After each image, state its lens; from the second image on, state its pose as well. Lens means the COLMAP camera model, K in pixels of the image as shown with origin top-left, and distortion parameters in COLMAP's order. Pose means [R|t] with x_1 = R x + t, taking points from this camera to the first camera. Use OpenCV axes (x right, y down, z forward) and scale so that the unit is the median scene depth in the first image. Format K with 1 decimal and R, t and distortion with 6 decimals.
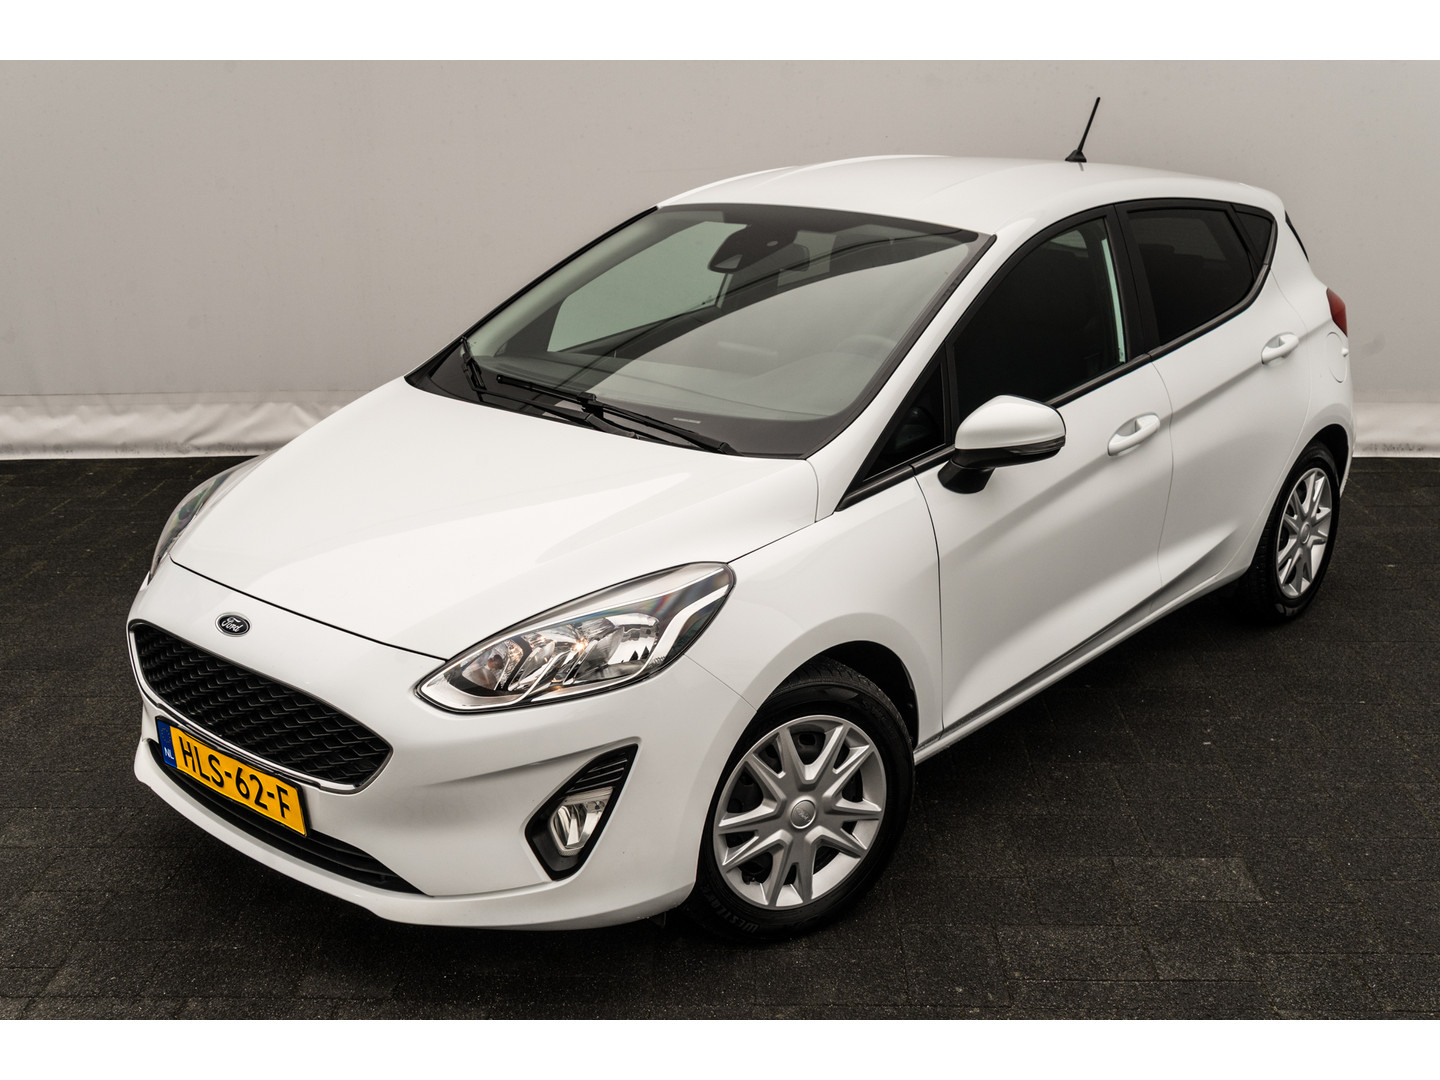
lens RADIAL K [[1577.3, 0, 715.9], [0, 1577.3, 536.8], [0, 0, 1]] dist [0.003888, 0.000000]
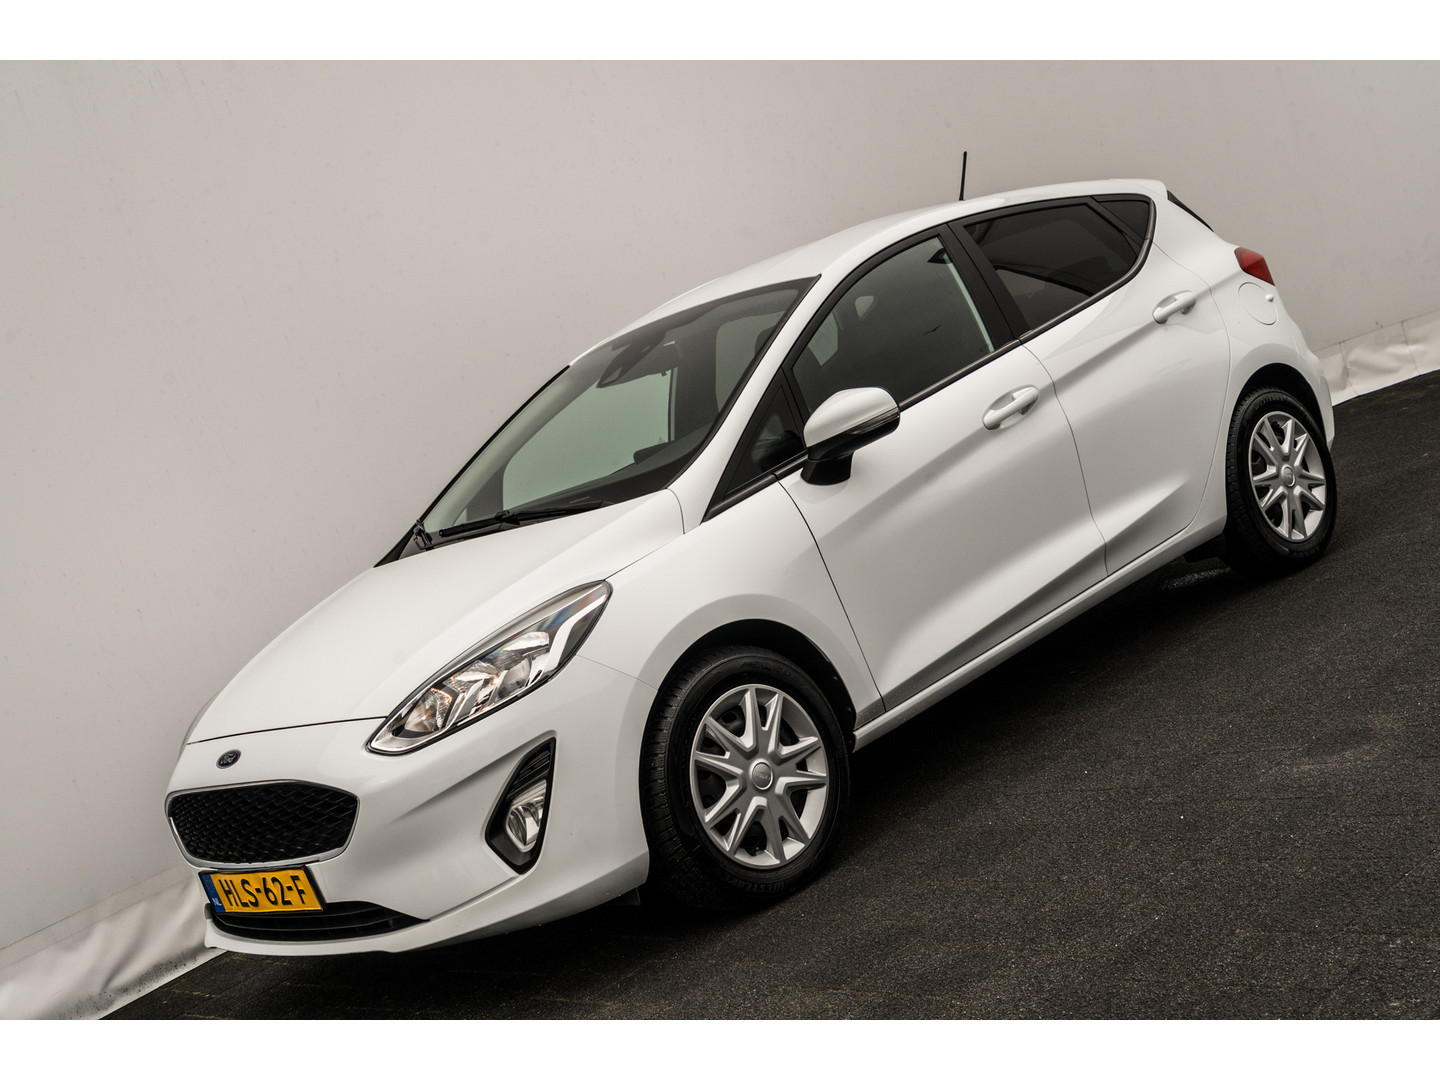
lens RADIAL K [[1873.4, 0, 730.0], [0, 1873.4, 546.2], [0, 0, 1]] dist [-0.003250, 0.000000]
pose [[0.947006, -0.303605, -0.104898, 0.230908], [0.278786, 0.939066, -0.201081, 0.277146], [0.159555, 0.161181, 0.973942, -0.310656]]
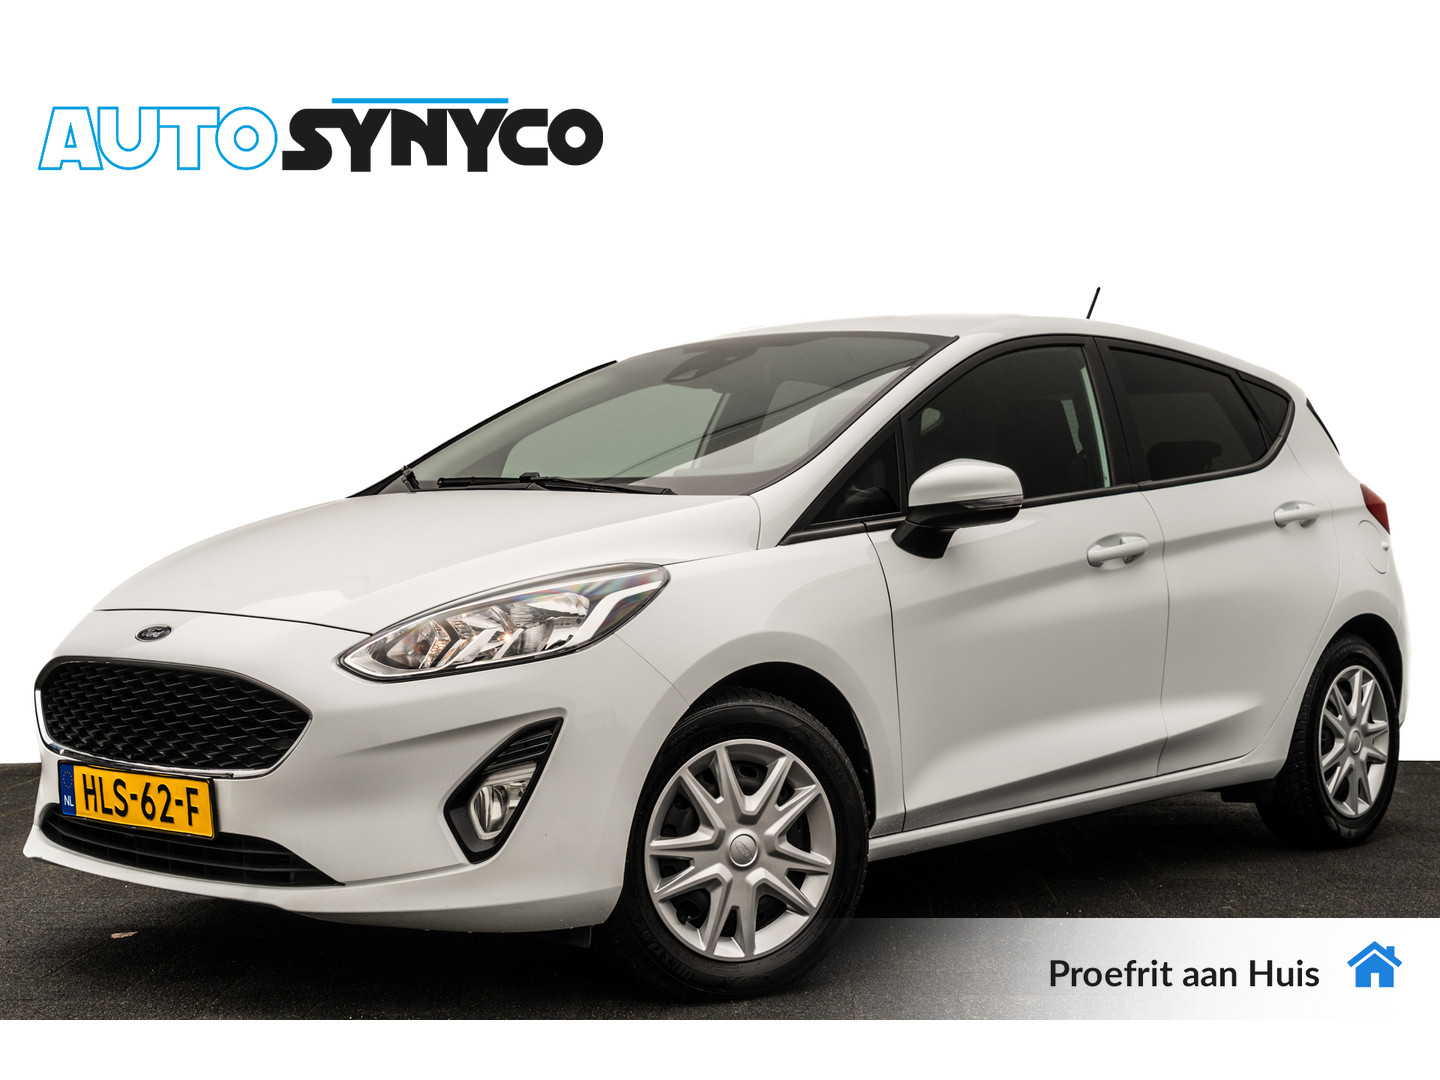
lens RADIAL K [[2128.6, 0, 715.2], [0, 2128.6, 532.8], [0, 0, 1]] dist [-0.005071, 0.000000]
pose [[0.999898, 0.002224, -0.014120, 0.055159], [-0.006208, 0.957346, -0.288876, 0.354131], [0.012875, 0.288934, 0.957262, -0.253728]]
